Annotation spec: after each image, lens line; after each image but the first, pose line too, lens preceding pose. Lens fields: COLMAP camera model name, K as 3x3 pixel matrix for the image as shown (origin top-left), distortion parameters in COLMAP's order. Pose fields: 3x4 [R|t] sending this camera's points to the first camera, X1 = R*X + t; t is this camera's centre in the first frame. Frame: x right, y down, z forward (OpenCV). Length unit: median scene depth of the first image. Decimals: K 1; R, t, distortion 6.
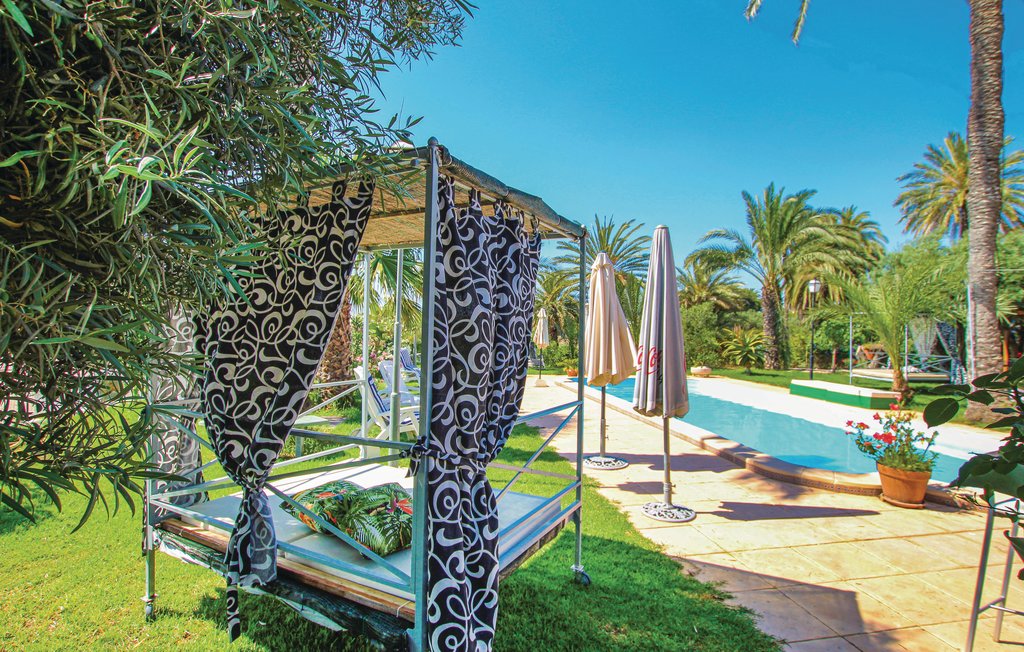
lens RADIAL K [[473.0, 0, 511.0], [0, 473.0, 286.6], [0, 0, 1]] dist [0.000452, -0.000054]
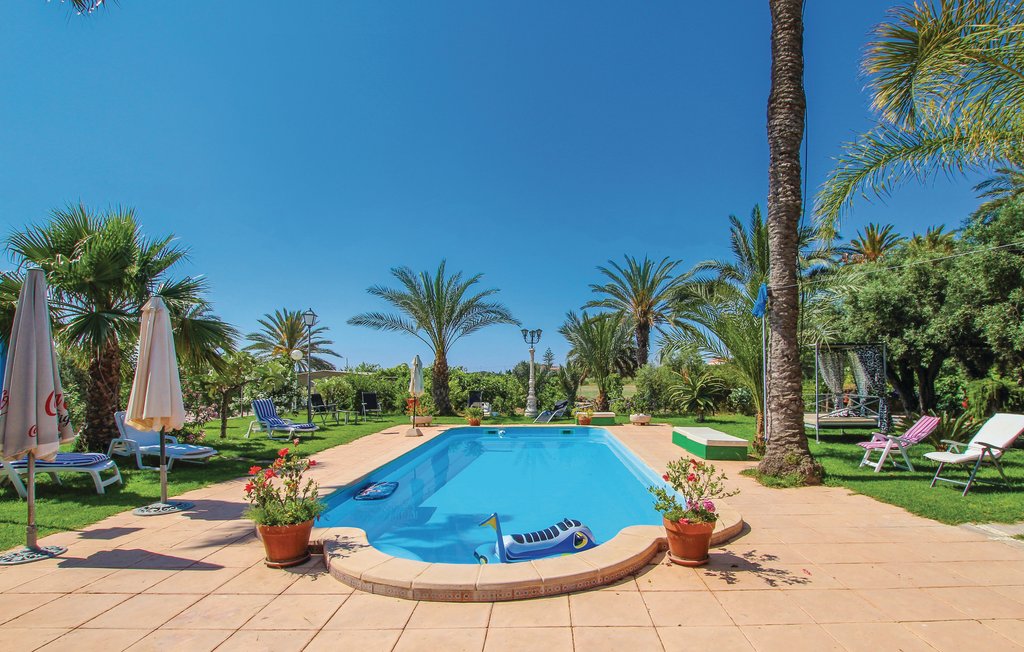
lens RADIAL K [[479.8, 0, 514.1], [0, 479.8, 349.4], [0, 0, 1]] dist [-0.049568, 0.011105]
pose [[0.981135, -0.039280, -0.189289, 0.698762], [0.044304, 0.998767, 0.022385, 0.029961], [0.188177, -0.030349, 0.981666, 0.112842]]
